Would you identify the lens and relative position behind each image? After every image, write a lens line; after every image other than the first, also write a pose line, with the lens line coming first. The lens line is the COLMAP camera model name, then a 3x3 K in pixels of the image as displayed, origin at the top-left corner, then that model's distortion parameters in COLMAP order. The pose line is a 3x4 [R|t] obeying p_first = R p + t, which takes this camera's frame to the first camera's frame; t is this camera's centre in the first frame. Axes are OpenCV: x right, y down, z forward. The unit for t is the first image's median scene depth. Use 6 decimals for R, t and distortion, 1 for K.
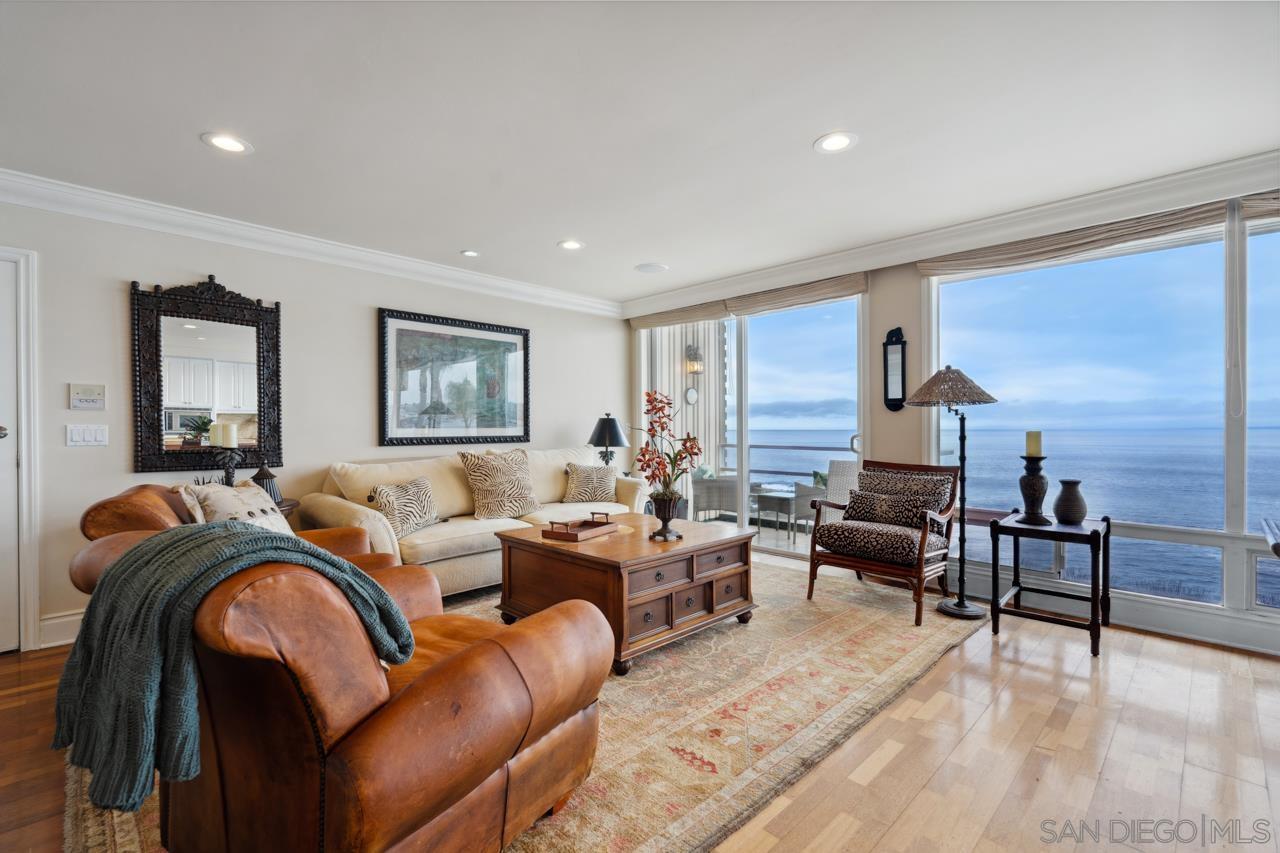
lens RADIAL K [[560.7, 0, 640.0], [0, 560.7, 426.5], [0, 0, 1]] dist [-0.003448, -0.000270]
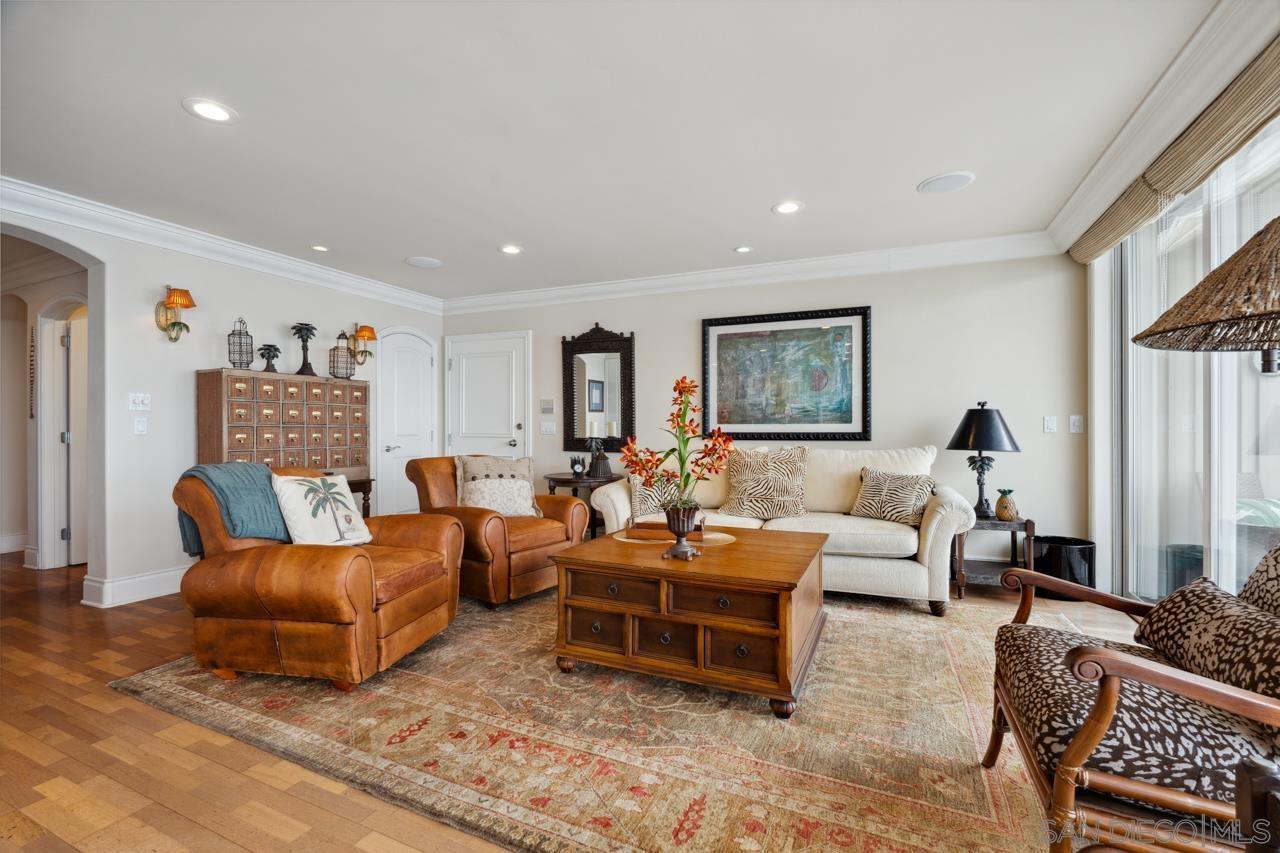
lens RADIAL K [[560.7, 0, 640.0], [0, 560.7, 426.5], [0, 0, 1]] dist [-0.003448, -0.000270]
pose [[0.359940, 0.001288, -0.932974, 0.636478], [0.002517, 0.999994, 0.002351, 0.005550], [0.932972, -0.003195, 0.359935, 0.522312]]
